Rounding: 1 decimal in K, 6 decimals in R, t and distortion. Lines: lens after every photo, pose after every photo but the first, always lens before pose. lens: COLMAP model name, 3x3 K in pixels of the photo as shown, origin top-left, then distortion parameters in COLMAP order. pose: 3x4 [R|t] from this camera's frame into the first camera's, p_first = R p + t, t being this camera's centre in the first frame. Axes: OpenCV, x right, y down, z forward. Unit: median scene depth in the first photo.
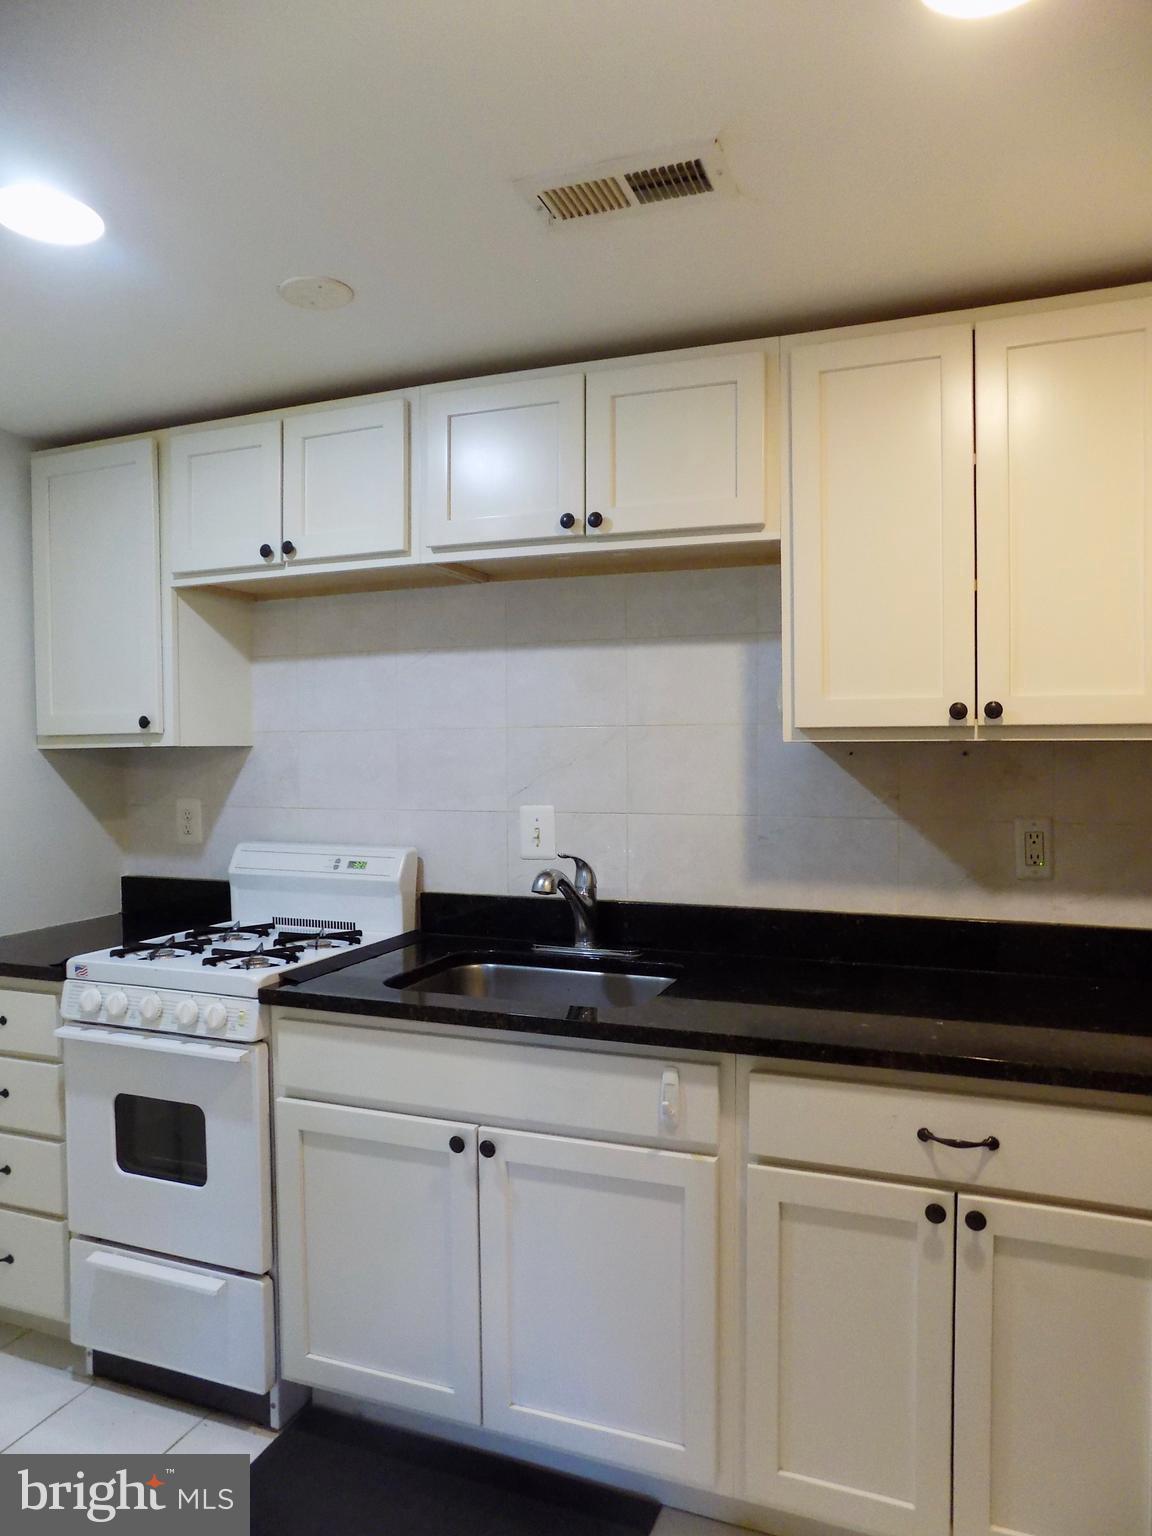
lens RADIAL K [[1028.6, 0, 576.0], [0, 1028.6, 768.0], [0, 0, 1]] dist [-0.056126, 0.000269]
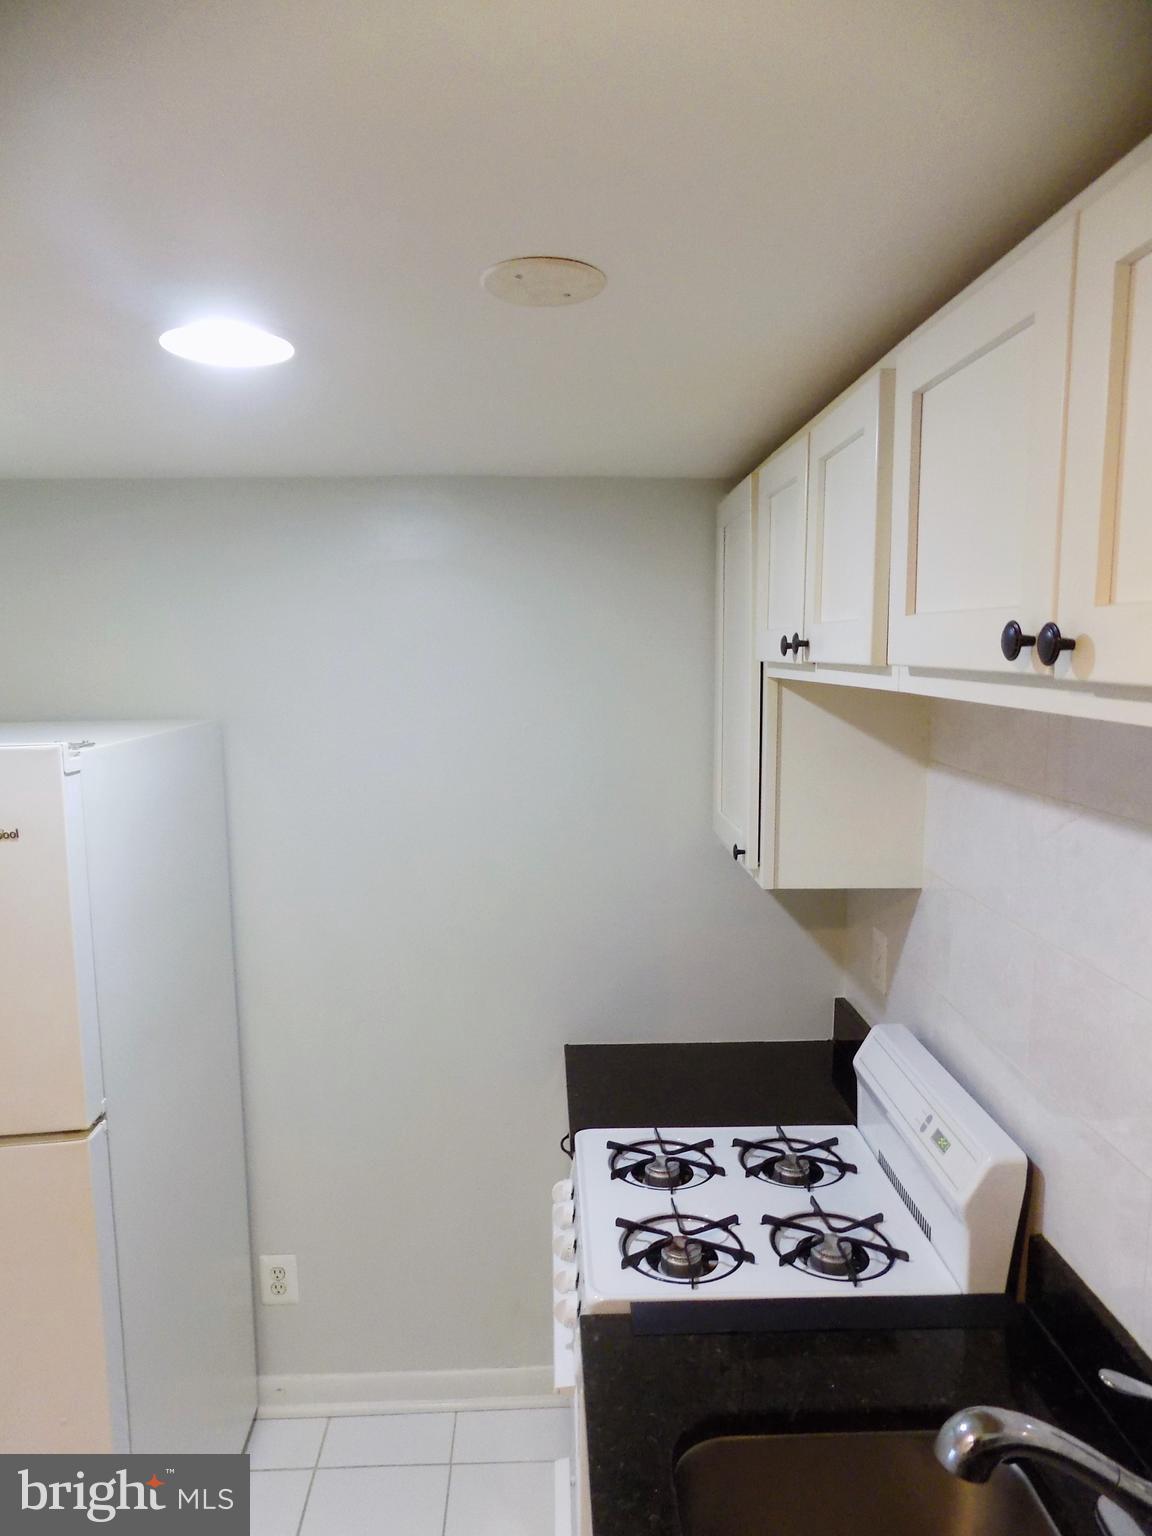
lens RADIAL K [[1057.2, 0, 576.0], [0, 1057.2, 768.0], [0, 0, 1]] dist [-0.010490, -0.002785]
pose [[0.388976, 0.117902, -0.913672, 0.250577], [-0.027853, 0.992828, 0.116258, -0.194112], [0.920827, -0.019773, 0.389470, 0.562895]]
